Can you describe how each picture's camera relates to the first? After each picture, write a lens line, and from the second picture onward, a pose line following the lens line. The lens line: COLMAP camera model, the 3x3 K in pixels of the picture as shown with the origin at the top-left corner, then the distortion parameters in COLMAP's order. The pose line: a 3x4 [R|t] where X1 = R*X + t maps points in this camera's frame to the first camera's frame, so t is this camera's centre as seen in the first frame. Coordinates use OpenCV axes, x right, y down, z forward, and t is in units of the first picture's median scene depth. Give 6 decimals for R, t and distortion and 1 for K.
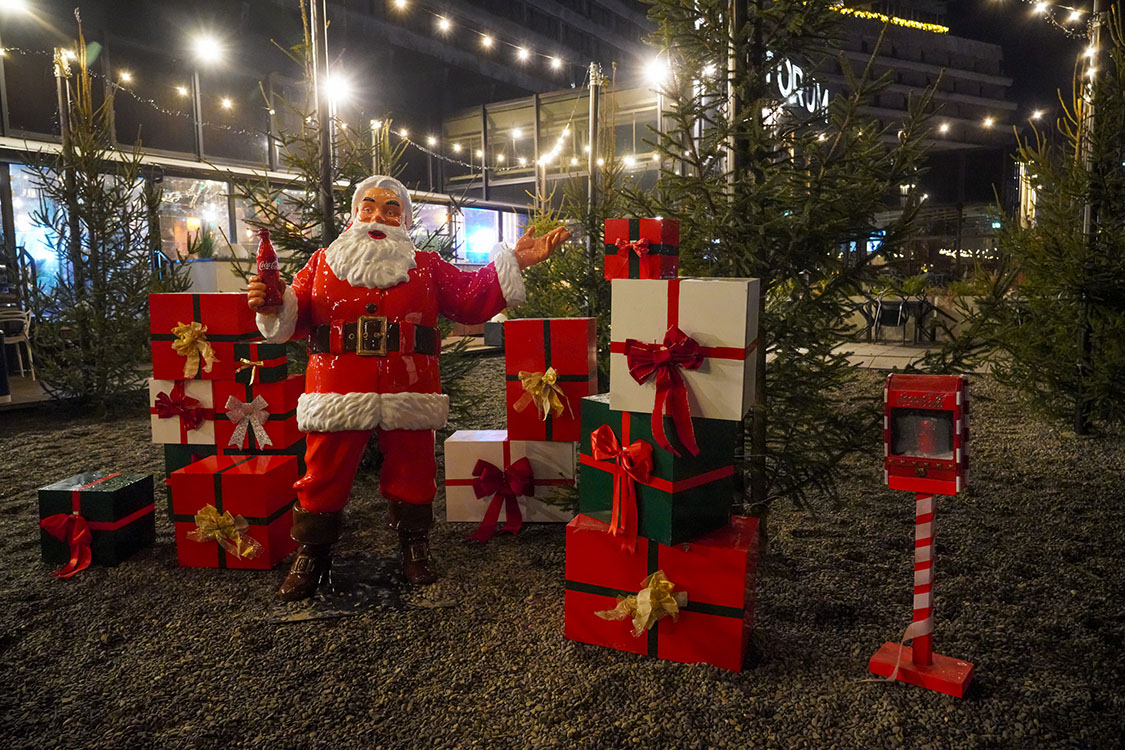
lens RADIAL K [[766.7, 0, 562.5], [0, 766.7, 375.0], [0, 0, 1]] dist [-0.011988, 0.001582]
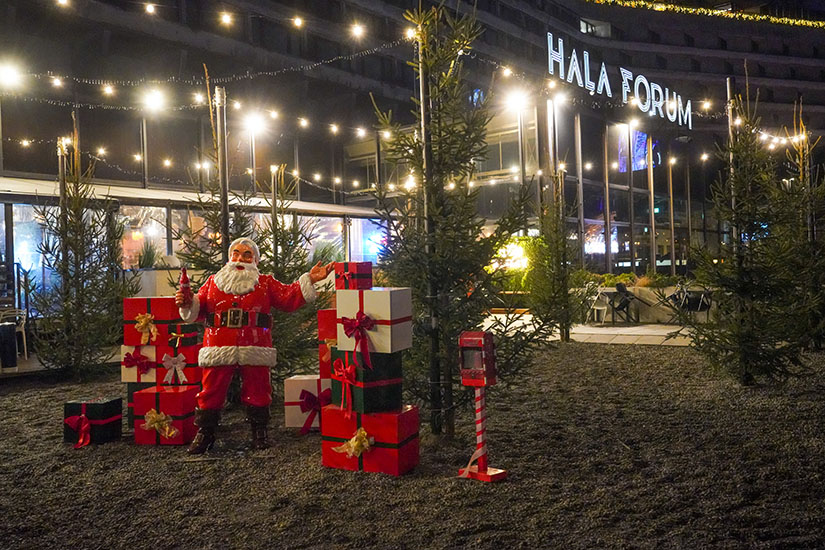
lens RADIAL K [[785.6, 0, 412.5], [0, 785.6, 275.0], [0, 0, 1]] dist [0.059960, -0.013555]
pose [[0.994427, -0.018959, -0.103710, 0.347491], [0.006453, 0.992799, -0.119615, 0.070202], [0.105231, 0.118279, 0.987389, -0.813753]]
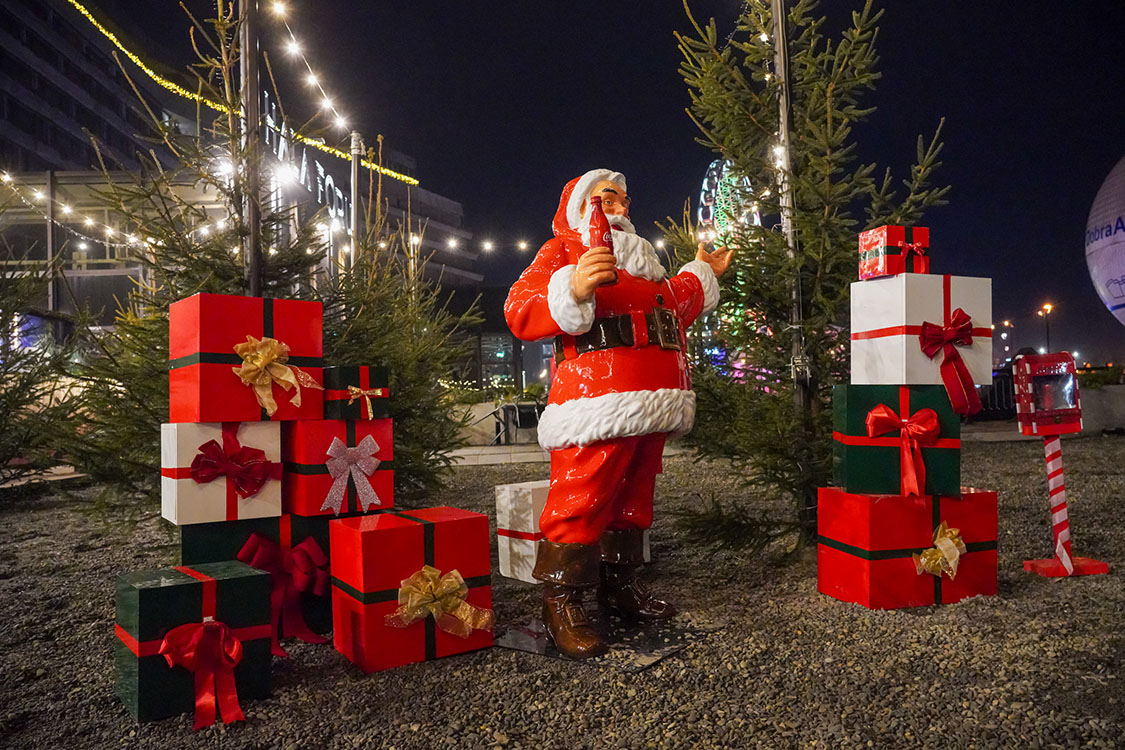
lens RADIAL K [[827.6, 0, 562.5], [0, 827.6, 375.0], [0, 0, 1]] dist [-0.002753, -0.000251]
pose [[0.769722, 0.012312, 0.638261, -0.768431], [0.106159, 0.983424, -0.146994, 0.107185], [-0.629491, 0.180901, 0.755656, 0.264112]]
